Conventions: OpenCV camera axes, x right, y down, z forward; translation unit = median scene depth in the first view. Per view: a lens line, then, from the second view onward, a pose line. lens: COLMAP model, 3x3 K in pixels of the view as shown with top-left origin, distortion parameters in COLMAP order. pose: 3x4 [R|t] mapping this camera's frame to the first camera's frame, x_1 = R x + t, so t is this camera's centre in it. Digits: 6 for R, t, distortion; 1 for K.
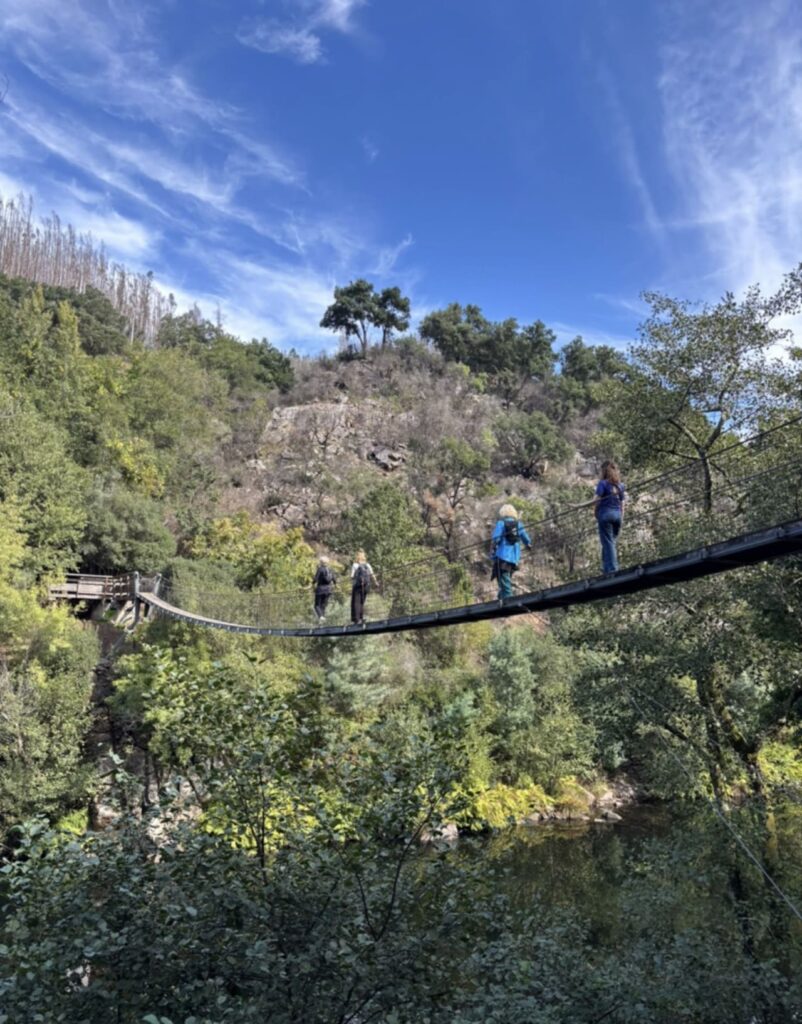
lens RADIAL K [[858.3, 0, 401.0], [0, 858.3, 512.0], [0, 0, 1]] dist [0.059690, -0.000530]
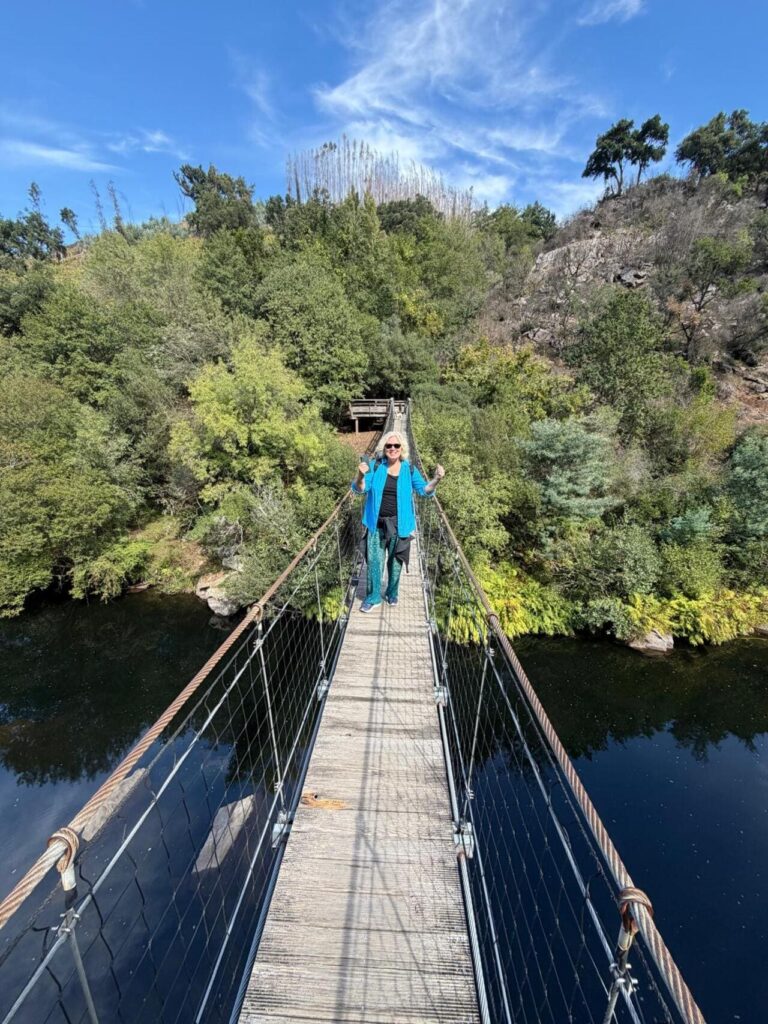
lens RADIAL K [[410.3, 0, 384.0], [0, 410.3, 512.0], [0, 0, 1]] dist [0.000025, -0.000213]
pose [[0.861840, 0.085678, -0.499892, -0.000559], [0.106068, 0.933385, 0.342844, 0.011465], [0.495966, -0.348499, 0.795341, 0.296561]]
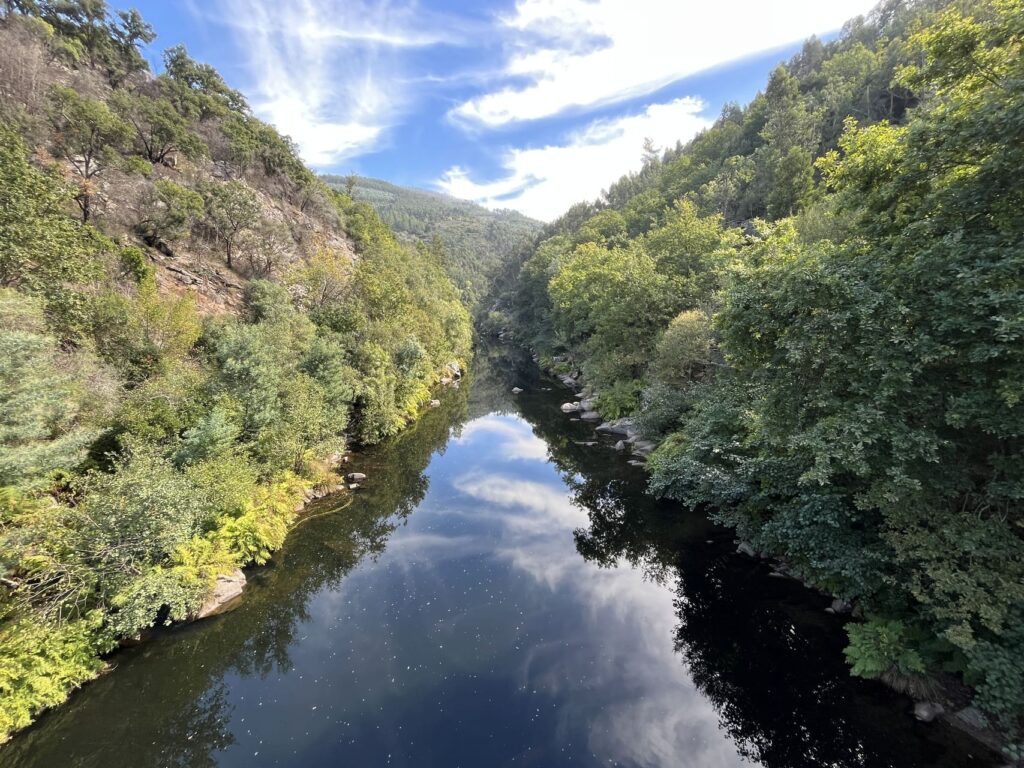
lens RADIAL K [[422.3, 0, 512.0], [0, 422.3, 384.0], [0, 0, 1]] dist [-0.008911, -0.000318]
pose [[0.617331, -0.173656, 0.767298, -0.033244], [-0.094416, 0.951929, 0.291404, 0.028349], [-0.781017, -0.252338, 0.571259, 0.366576]]
